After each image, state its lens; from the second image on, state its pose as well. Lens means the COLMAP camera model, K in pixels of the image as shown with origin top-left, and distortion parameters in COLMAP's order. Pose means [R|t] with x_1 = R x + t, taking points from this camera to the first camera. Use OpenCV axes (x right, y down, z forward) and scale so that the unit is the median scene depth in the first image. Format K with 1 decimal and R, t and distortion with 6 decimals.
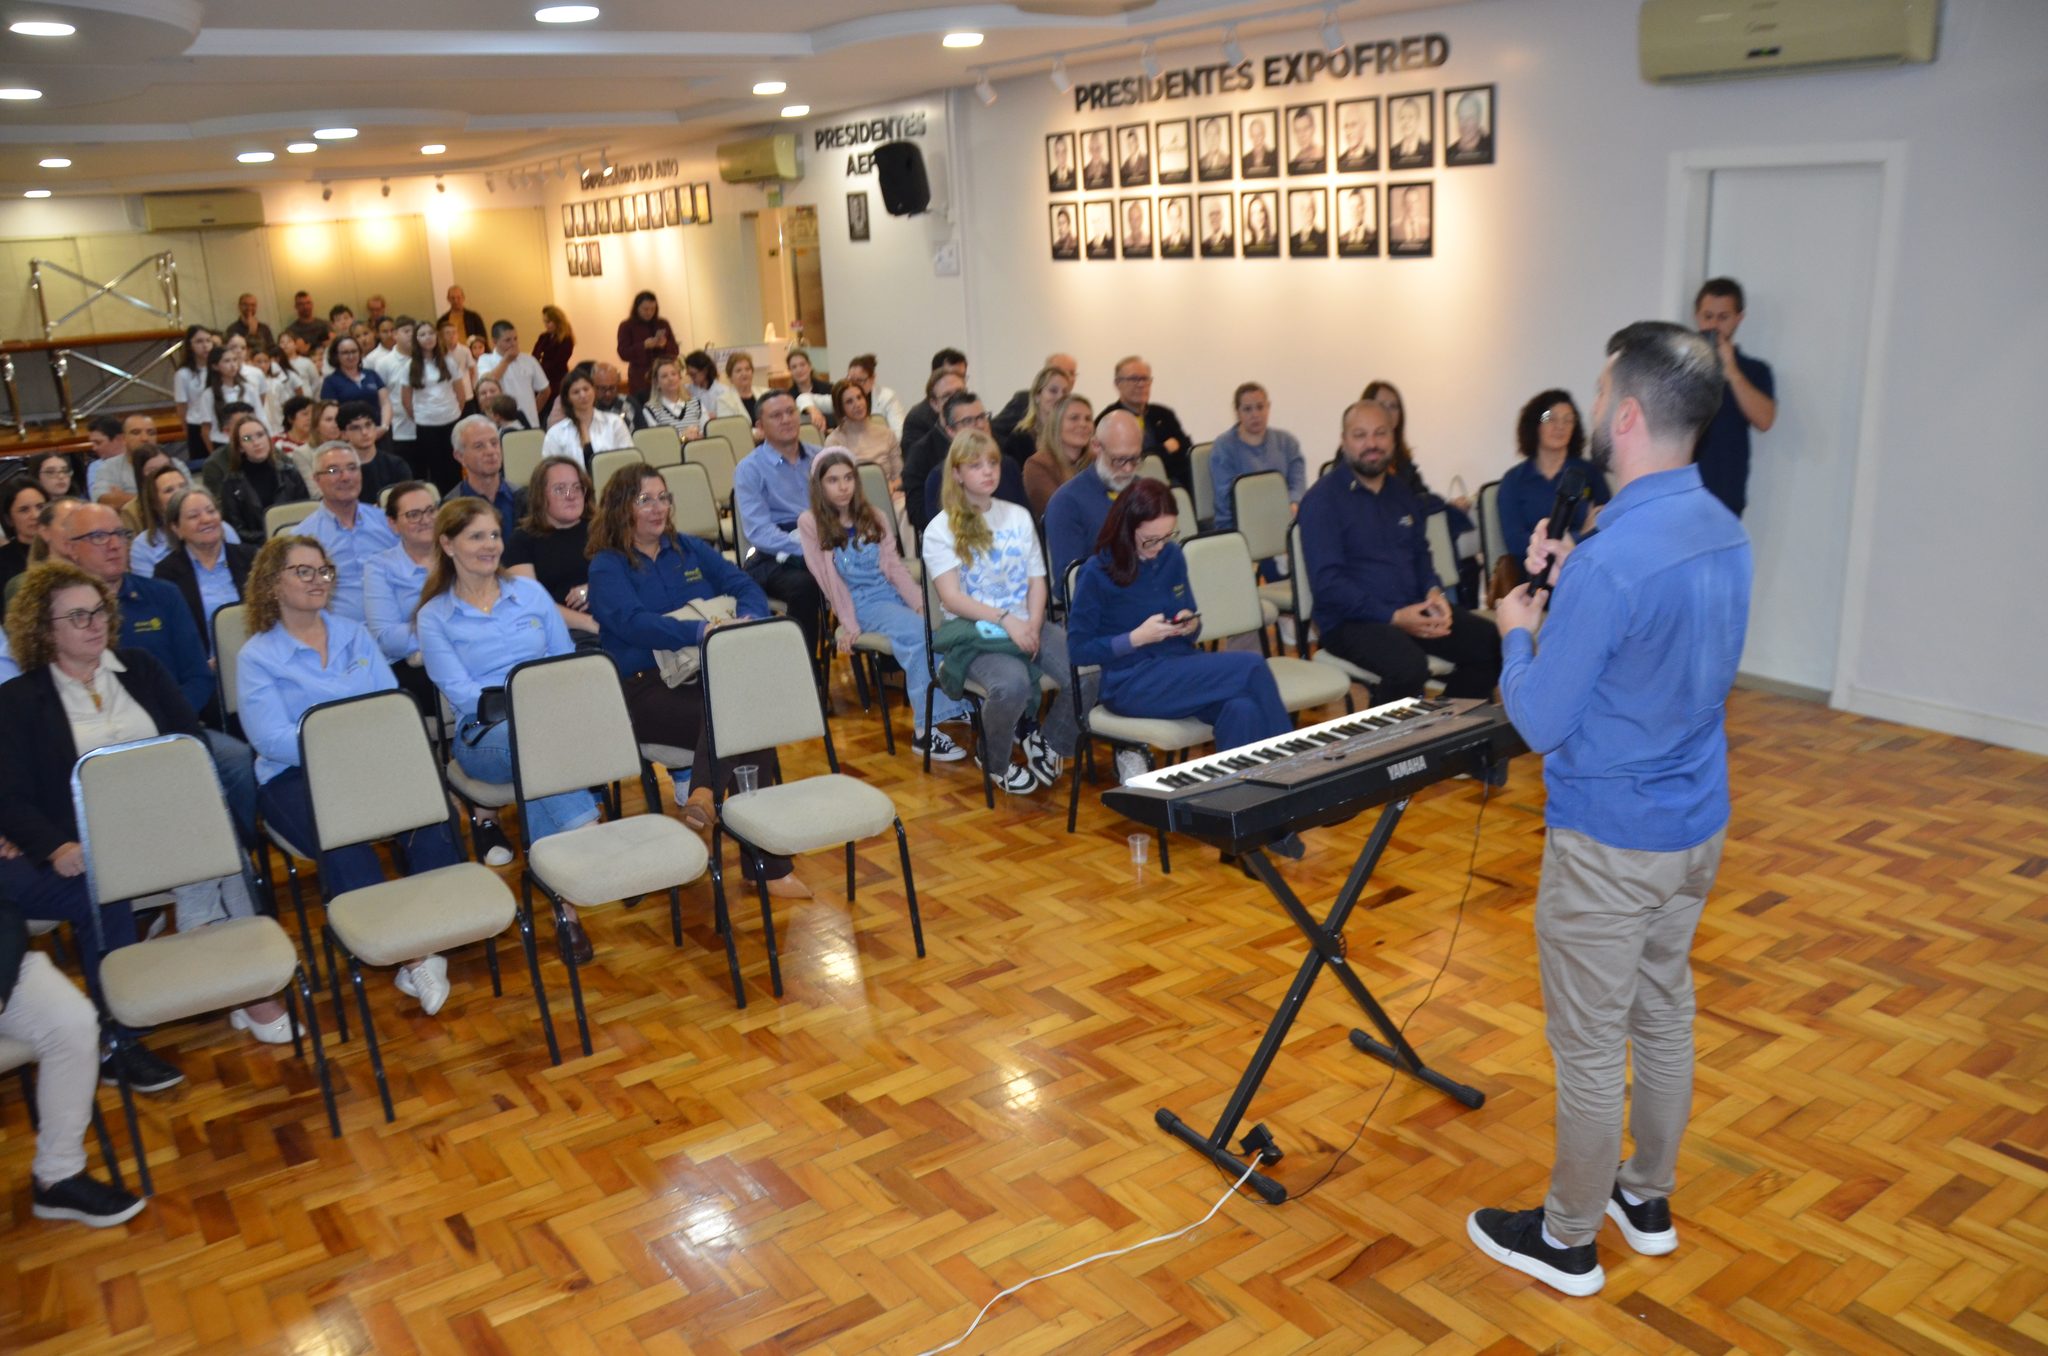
lens RADIAL K [[1589.4, 0, 1009.2], [0, 1589.4, 751.6], [0, 0, 1]] dist [-0.164742, 0.119388]
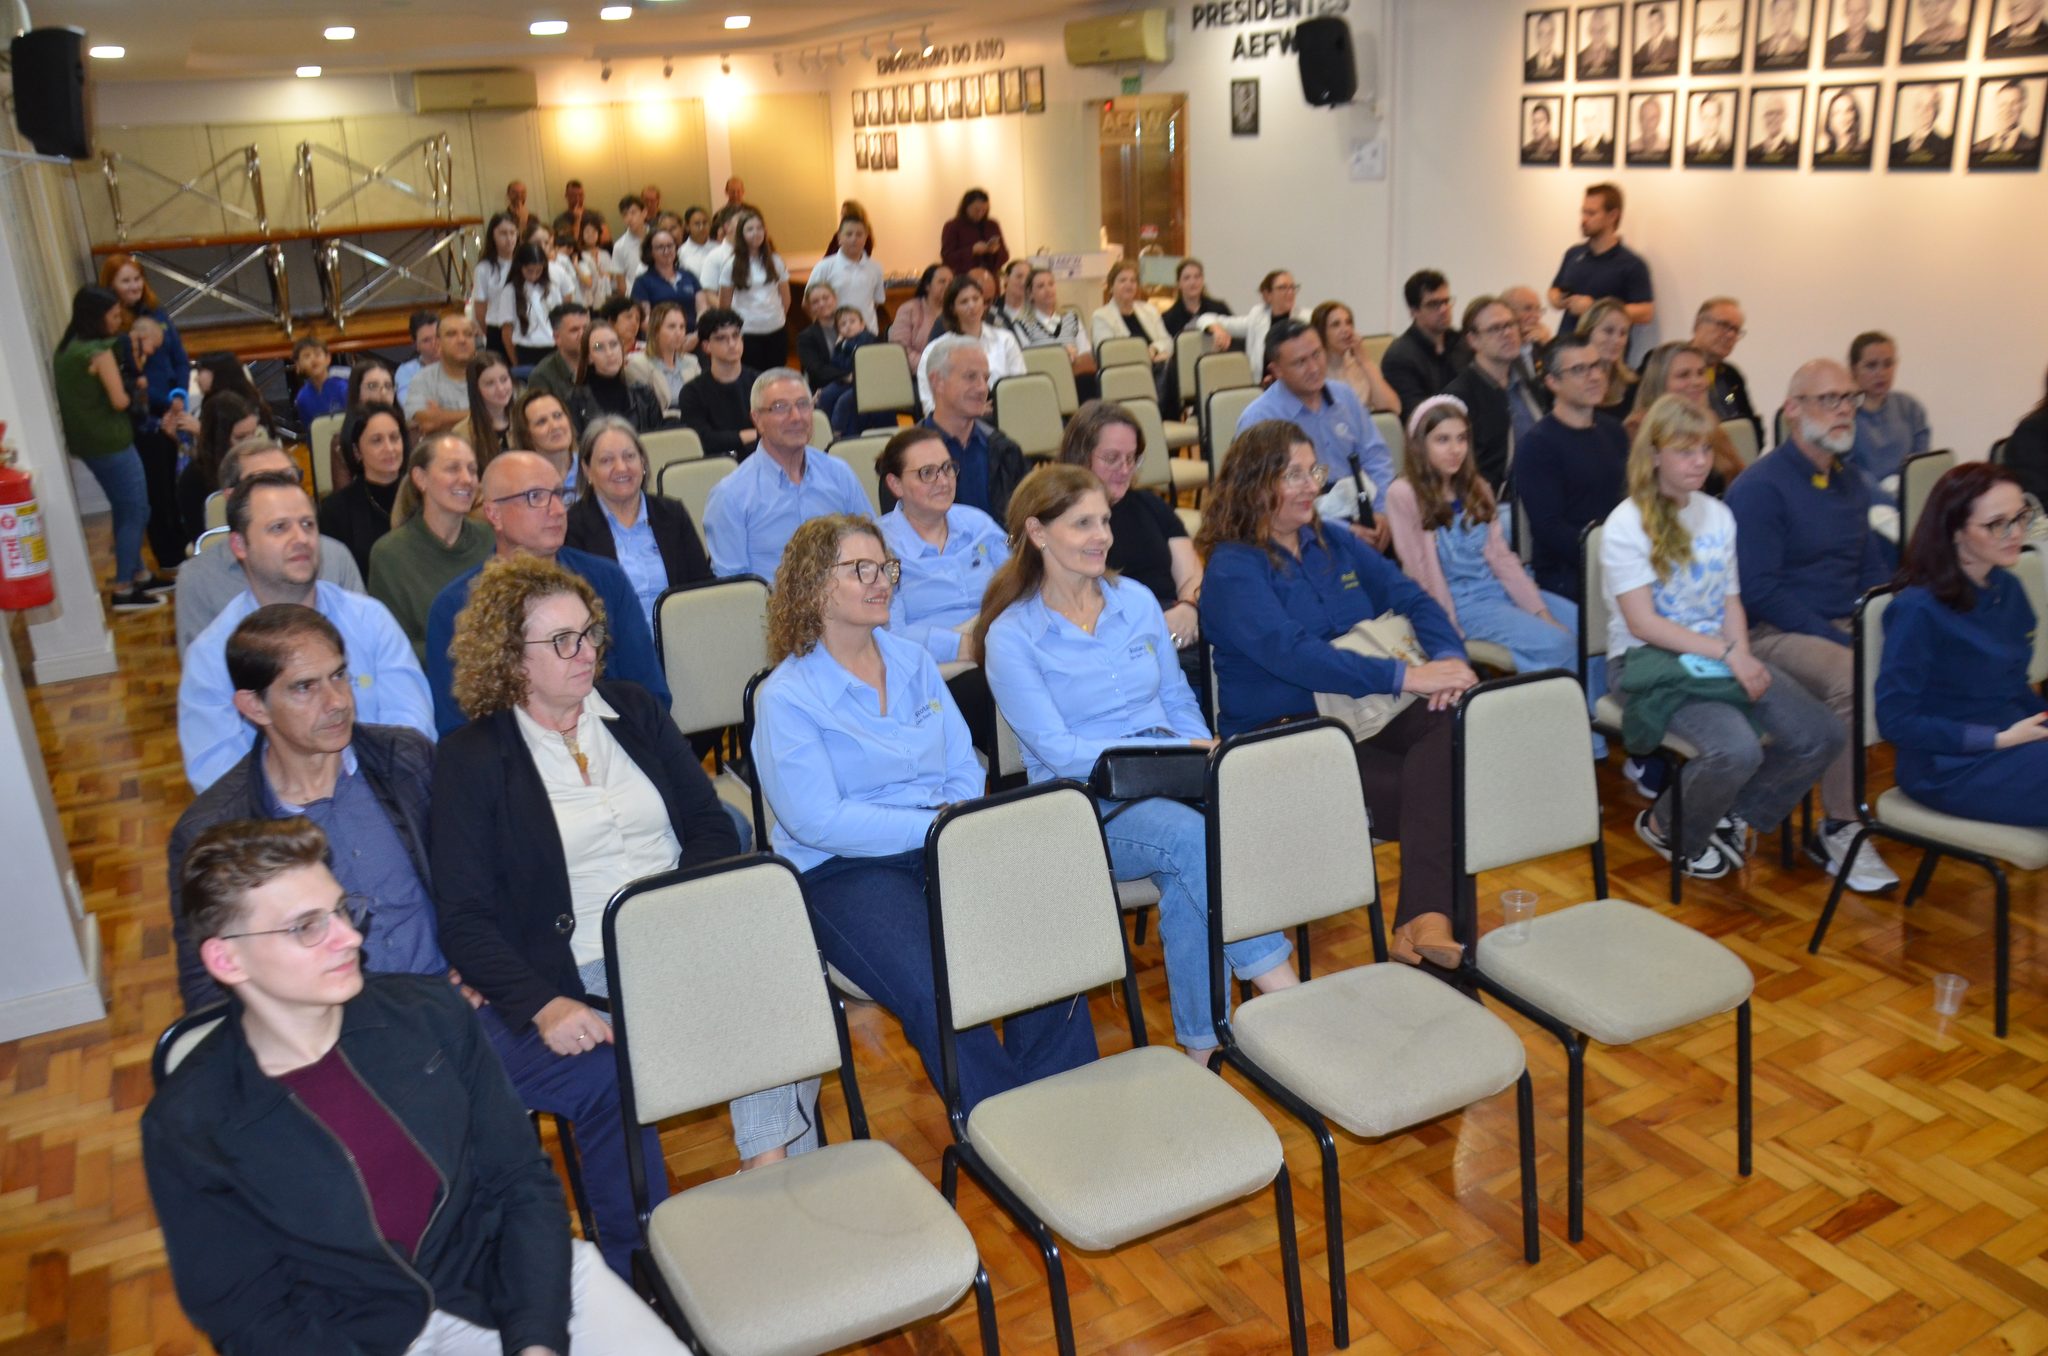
lens RADIAL K [[1575.0, 0, 1007.9], [0, 1575.0, 755.9], [0, 0, 1]] dist [-0.164327, 0.114187]
pose [[0.993672, 0.049931, -0.100616, -0.174709], [-0.043790, 0.997093, 0.062350, -0.044570], [0.103436, -0.057549, 0.992970, 0.173160]]
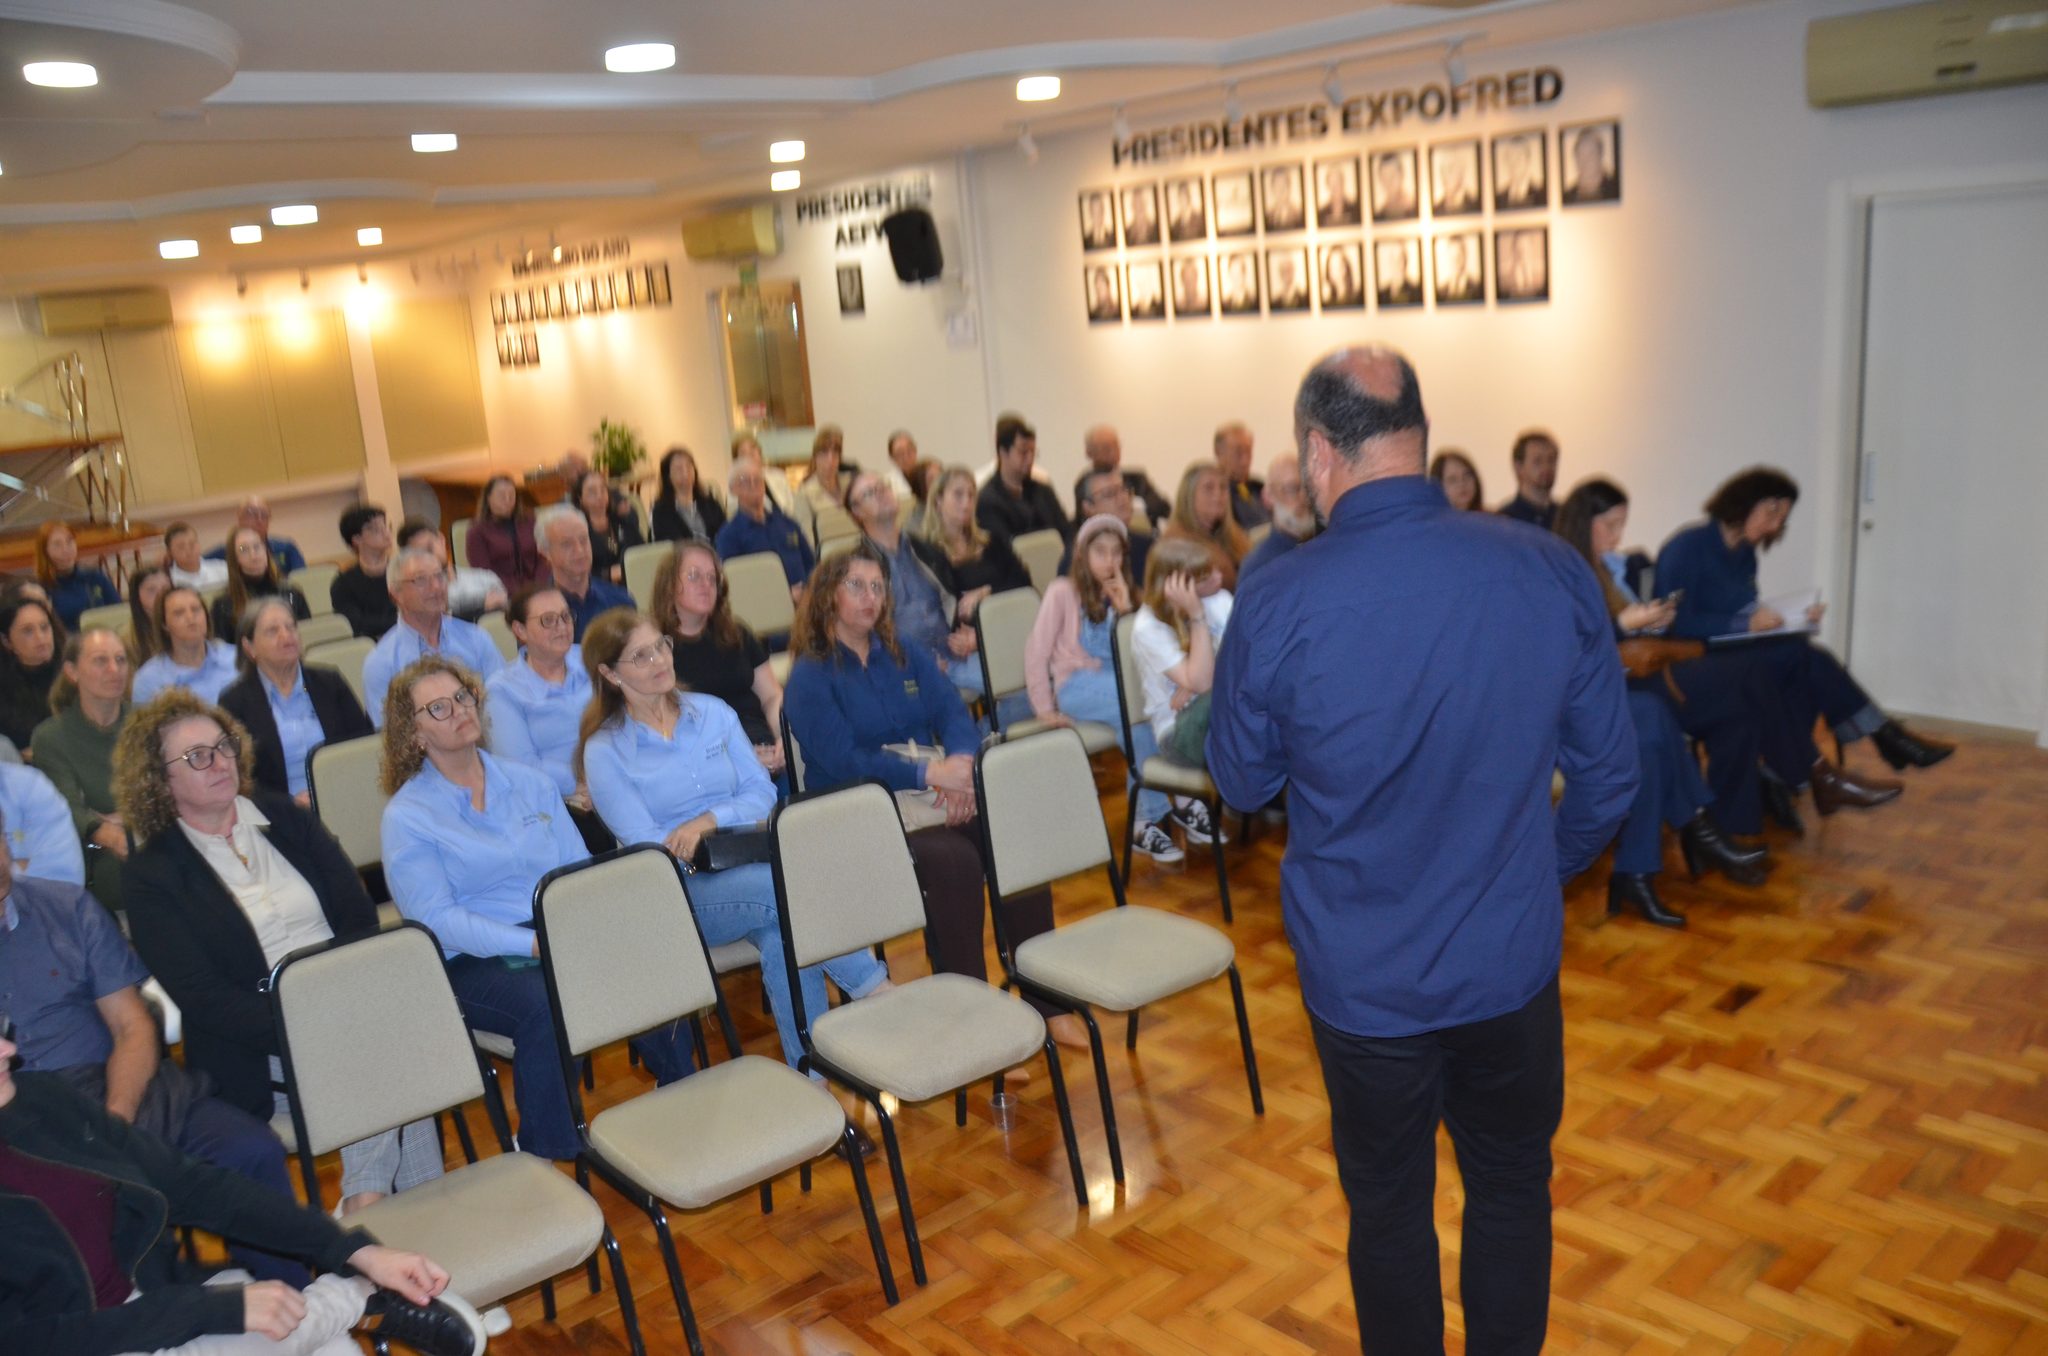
lens RADIAL K [[1580.4, 0, 1013.7], [0, 1580.4, 752.9], [0, 0, 1]] dist [-0.169191, 0.120930]
pose [[0.994474, -0.057835, 0.087617, -0.136887], [0.062003, 0.997033, -0.045611, -0.019173], [-0.084719, 0.050792, 0.995109, 0.093771]]
